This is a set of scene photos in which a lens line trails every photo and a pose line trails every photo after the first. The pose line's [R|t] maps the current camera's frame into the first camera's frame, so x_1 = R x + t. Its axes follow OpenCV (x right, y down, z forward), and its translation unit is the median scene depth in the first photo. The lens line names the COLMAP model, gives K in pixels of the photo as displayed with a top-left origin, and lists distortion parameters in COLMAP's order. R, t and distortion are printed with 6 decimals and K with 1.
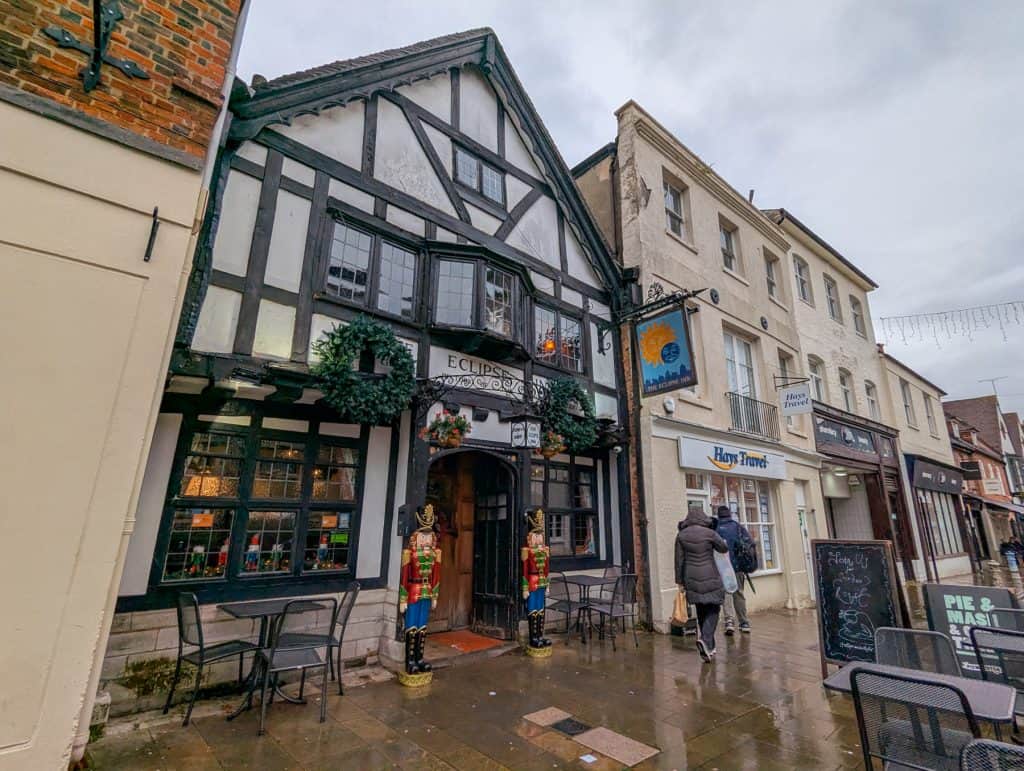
lens RADIAL K [[487.4, 0, 513.3], [0, 487.4, 384.9], [0, 0, 1]] dist [-0.000968, -0.001324]
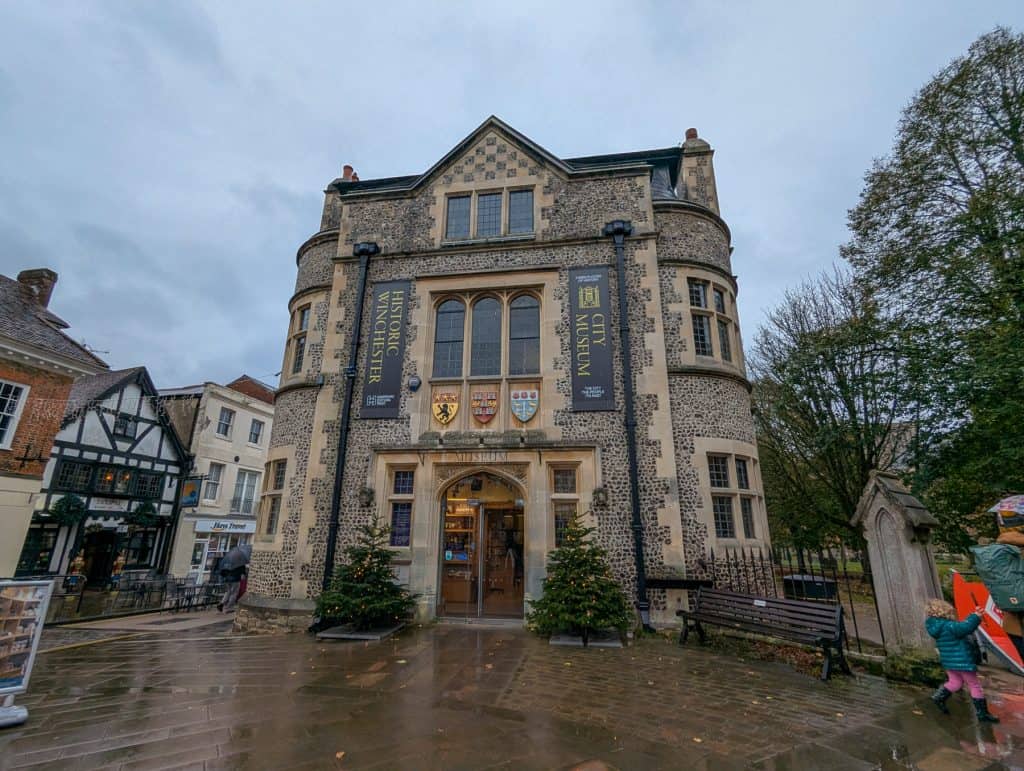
lens RADIAL K [[487.4, 0, 515.4], [0, 487.4, 389.1], [0, 0, 1]] dist [-0.000968, -0.001324]
pose [[0.791996, 0.176421, 0.584481, 0.031487], [-0.156869, 0.984002, -0.084450, -0.761803], [-0.590029, -0.024803, 0.807001, -2.563809]]
